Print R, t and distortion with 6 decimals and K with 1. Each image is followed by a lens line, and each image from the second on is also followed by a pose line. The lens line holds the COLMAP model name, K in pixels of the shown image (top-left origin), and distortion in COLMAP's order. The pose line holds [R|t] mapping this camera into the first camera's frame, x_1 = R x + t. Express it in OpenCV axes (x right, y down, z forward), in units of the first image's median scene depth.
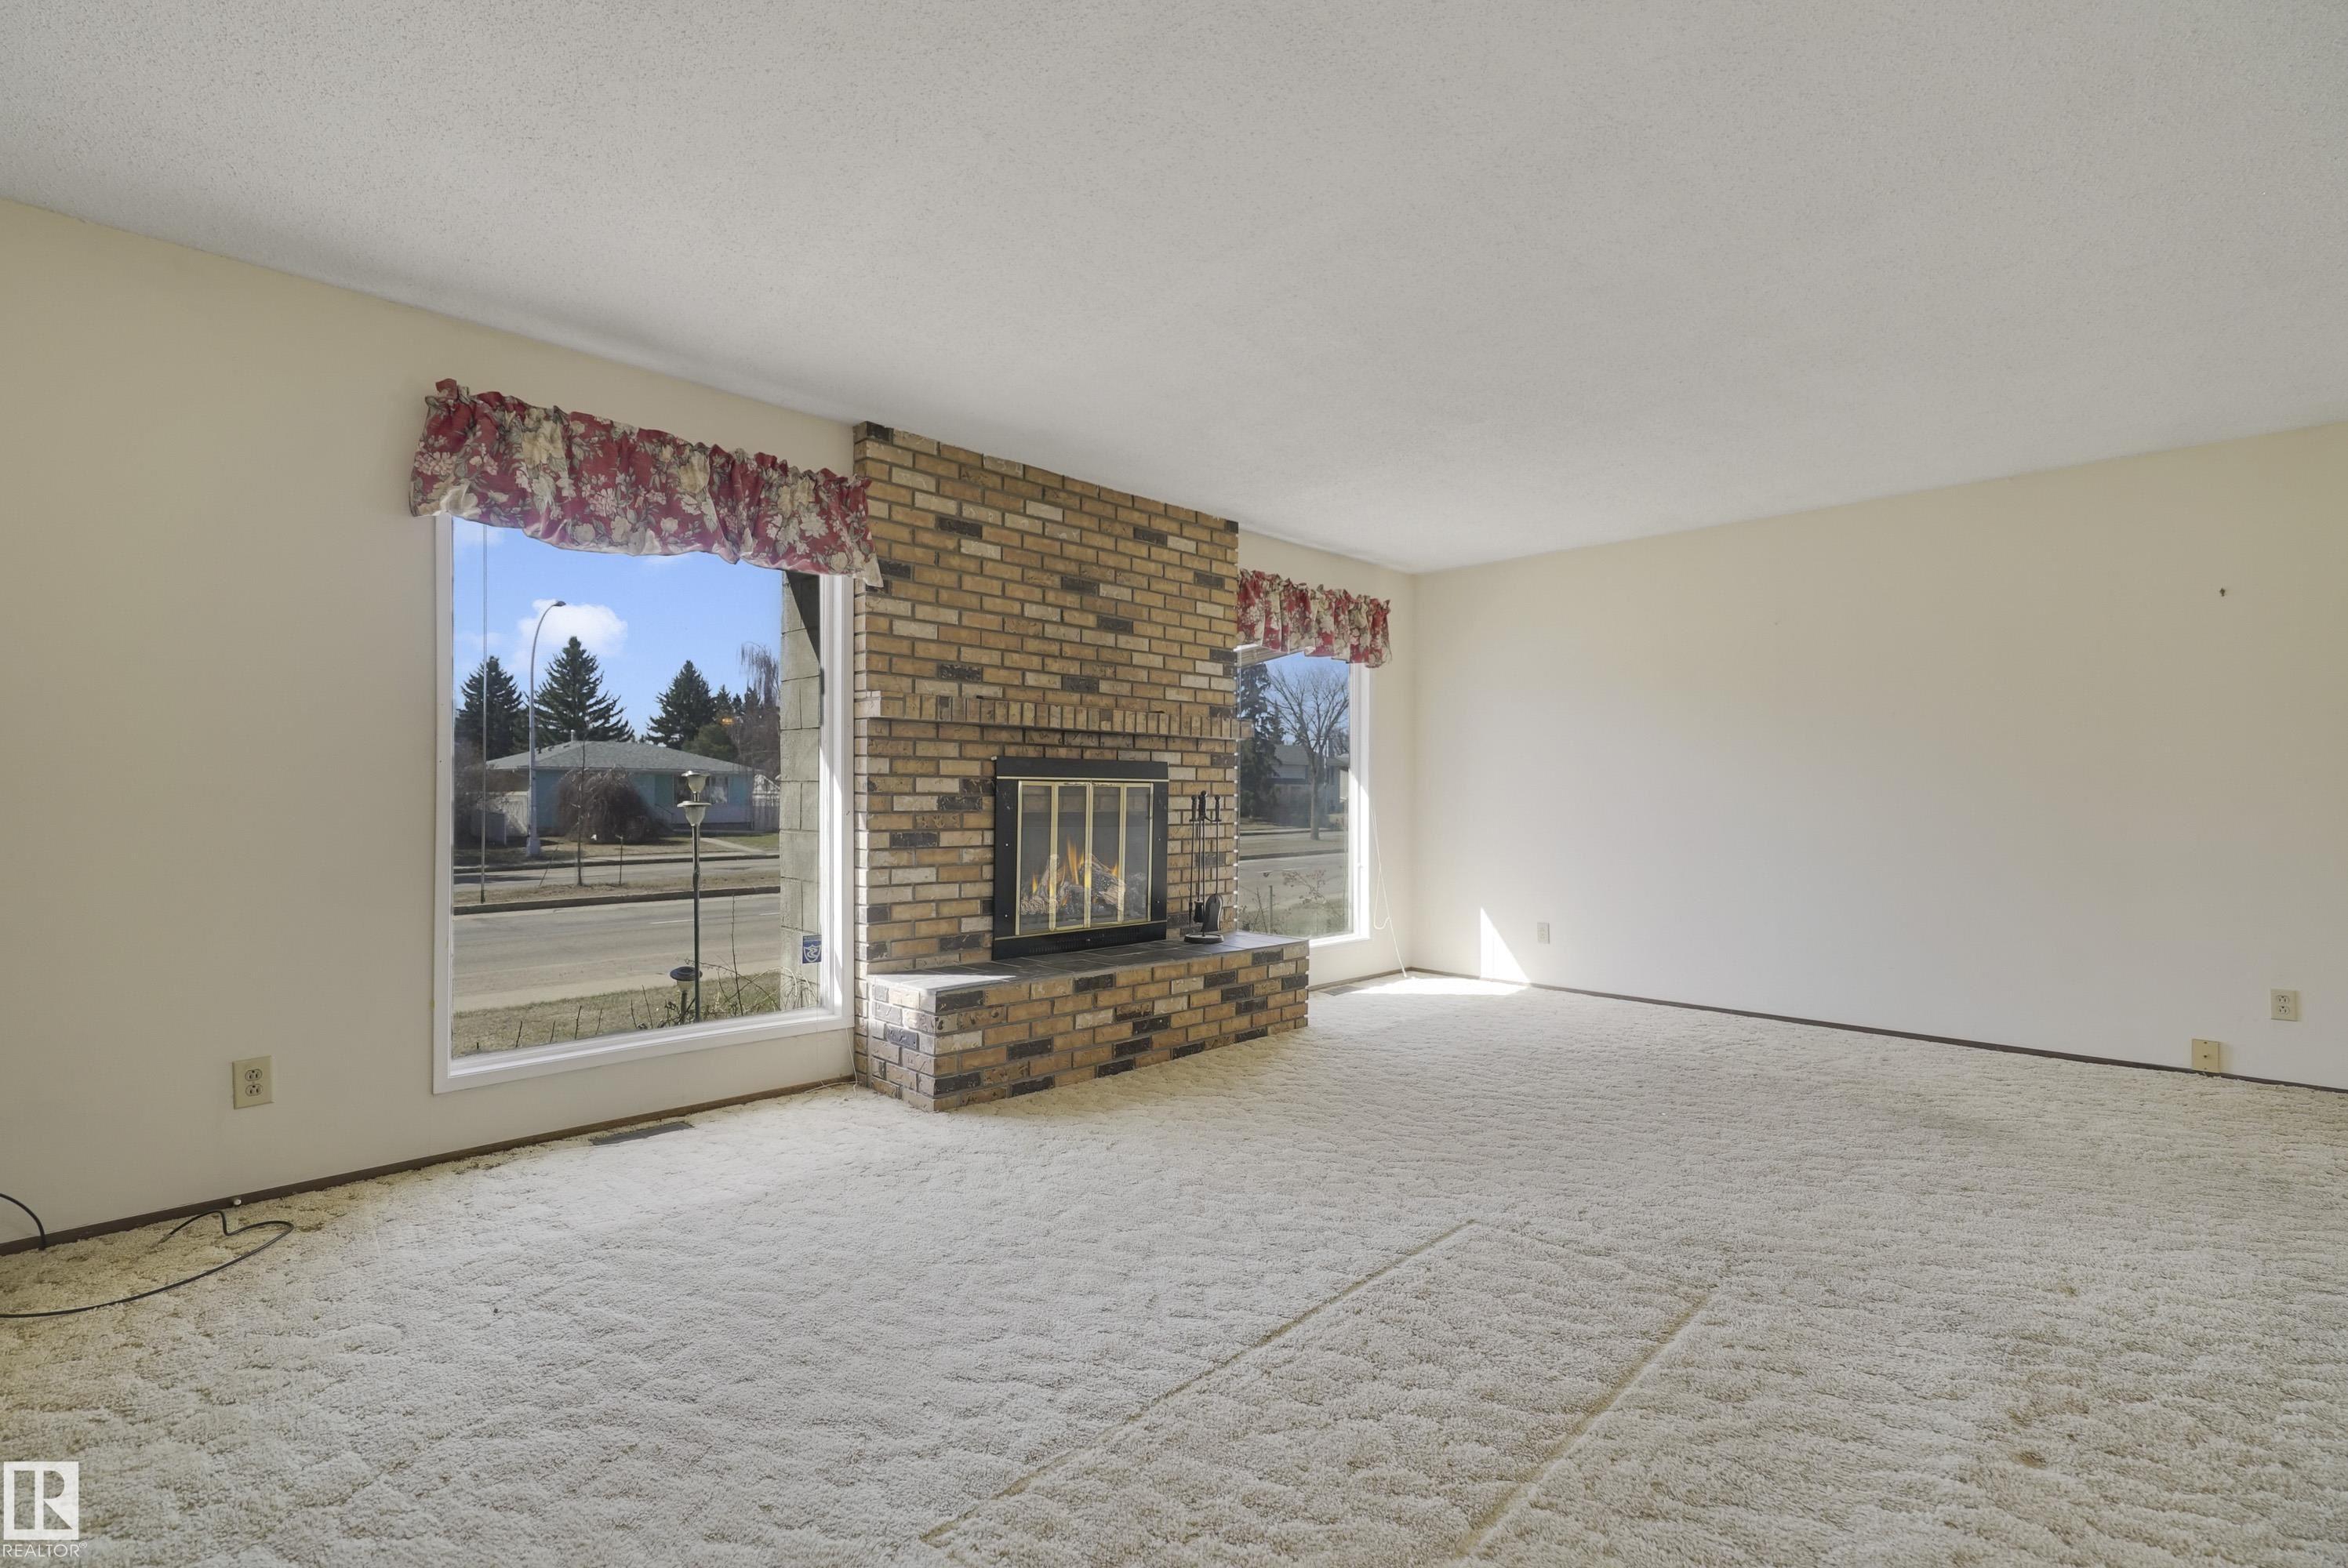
lens RADIAL K [[1079.7, 0, 1144.0], [0, 1079.7, 798.9], [0, 0, 1]] dist [-0.001579, -0.000014]
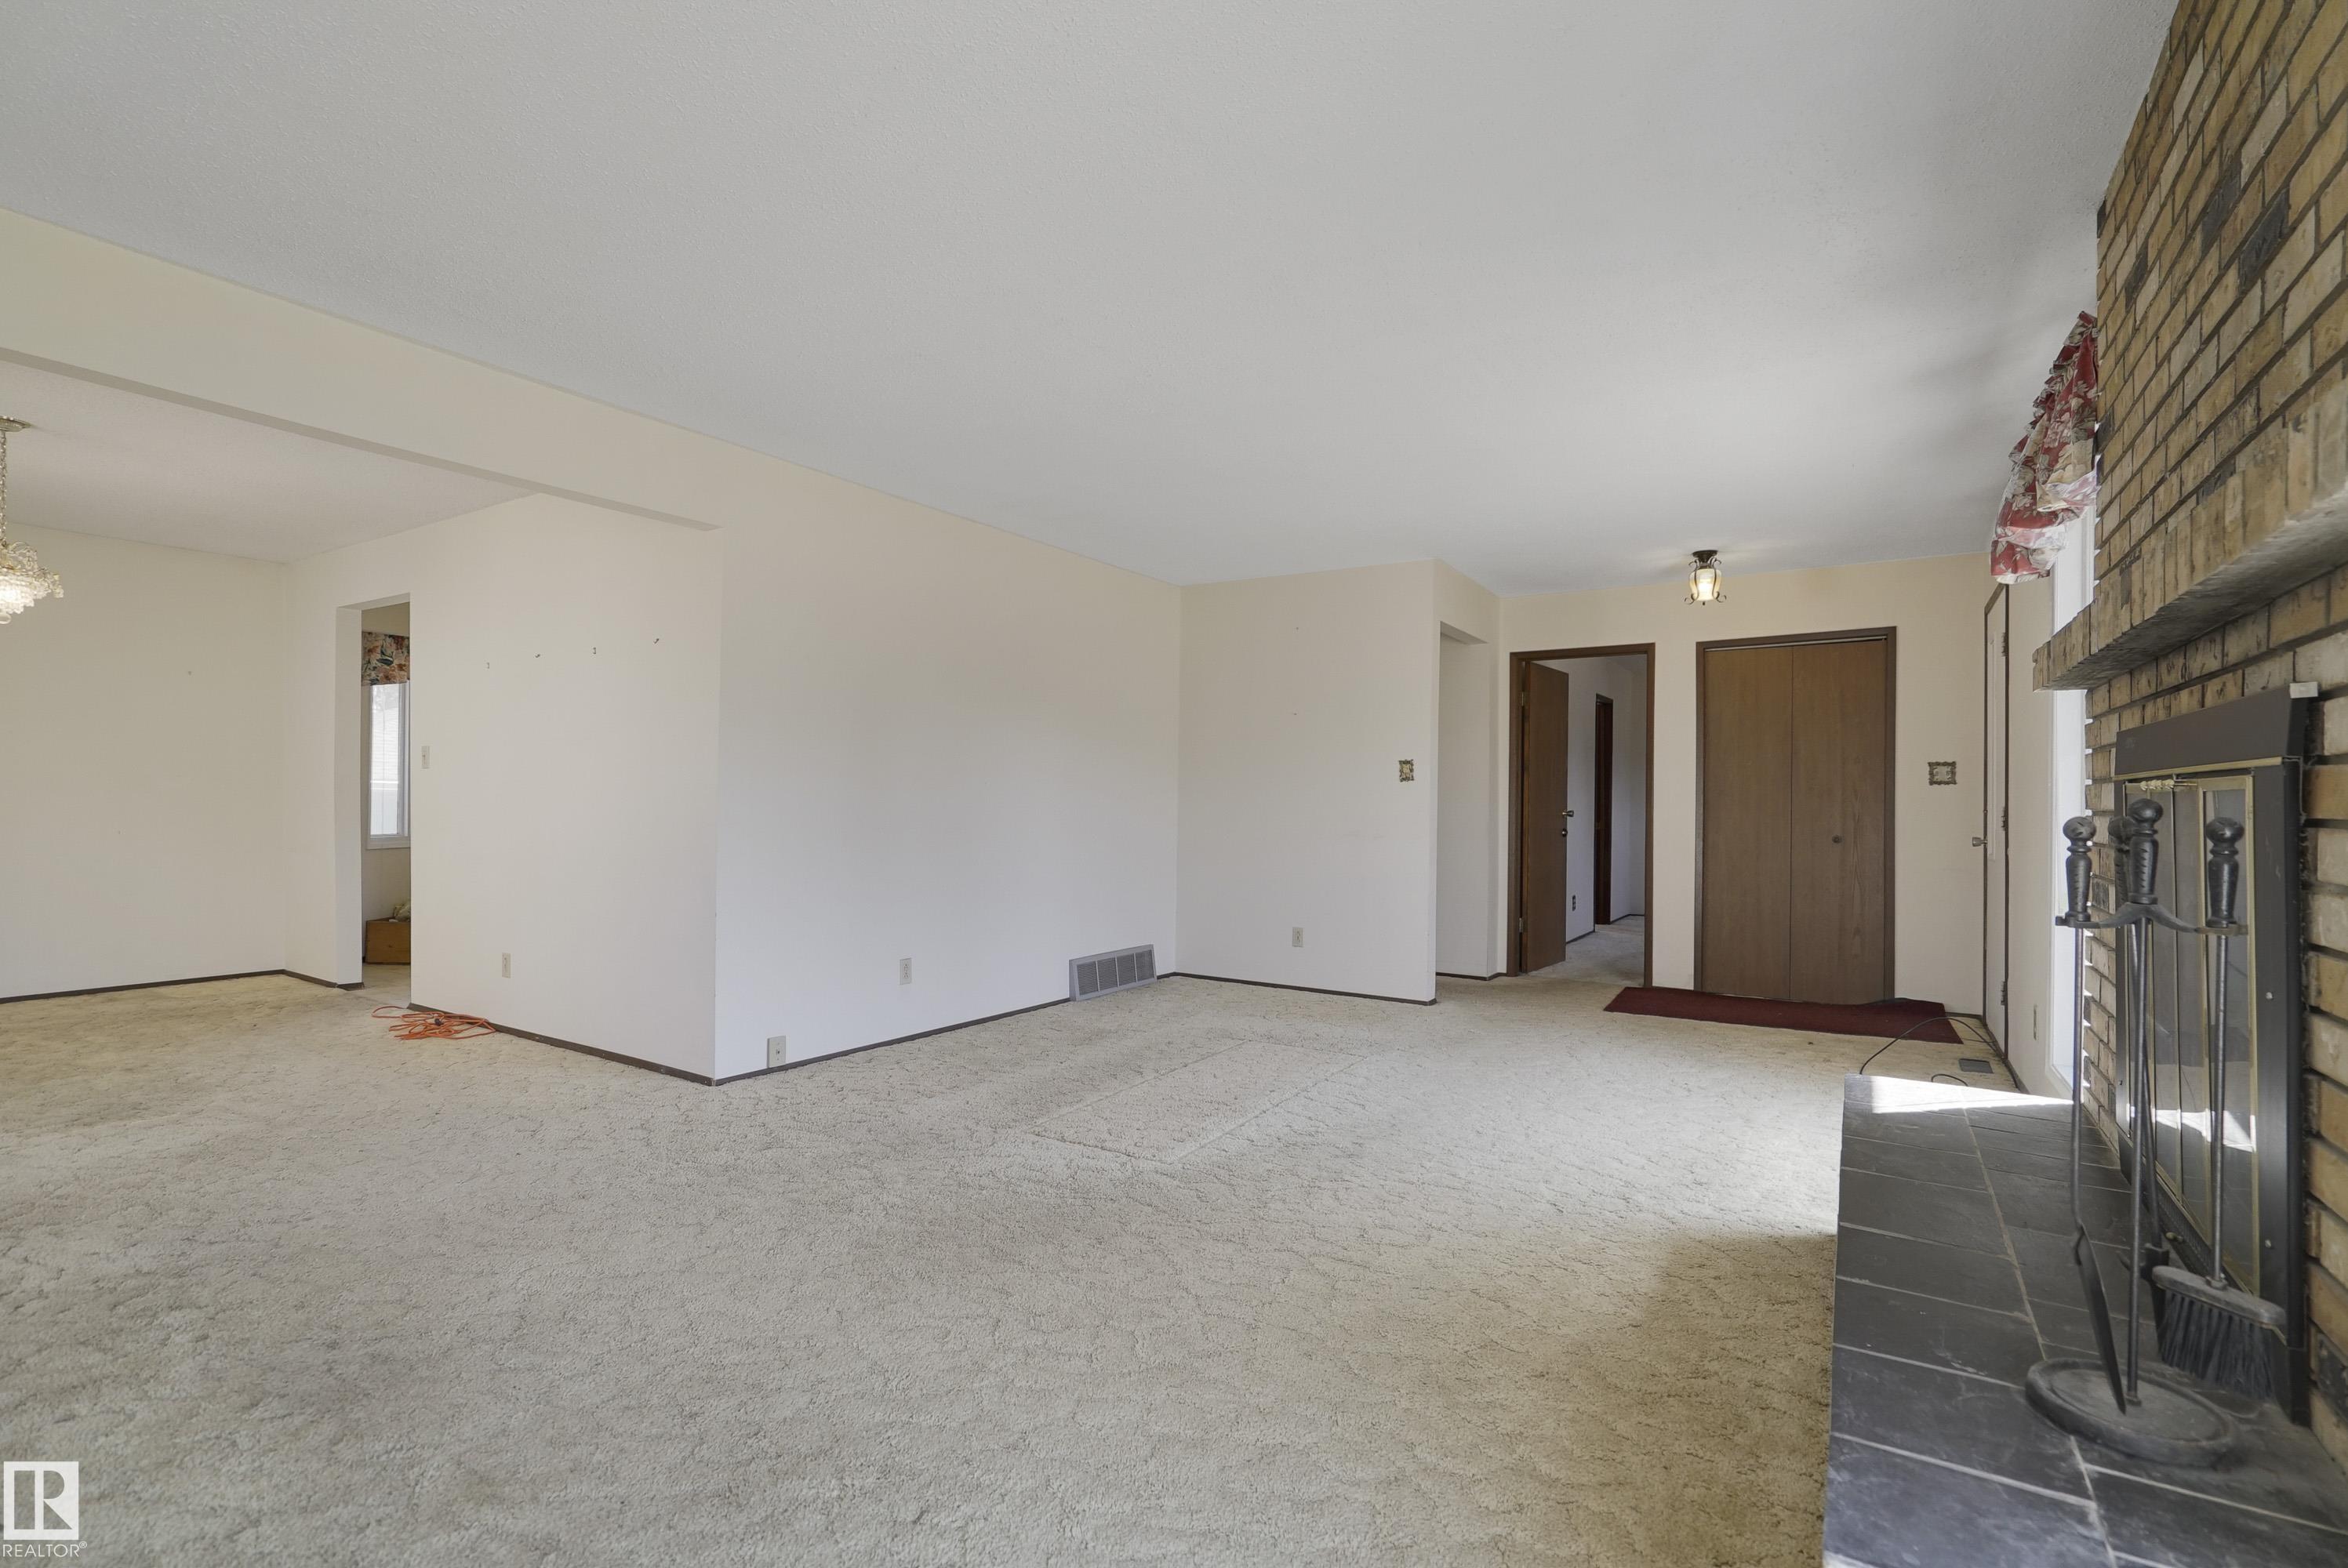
lens RADIAL K [[1079.7, 0, 1144.0], [0, 1079.7, 798.9], [0, 0, 1]] dist [-0.001579, -0.000014]
pose [[-0.978107, -0.012796, -0.207708, 0.371238], [-0.014018, 0.999892, 0.004413, -0.007930], [0.207629, 0.007229, -0.978181, 1.375845]]
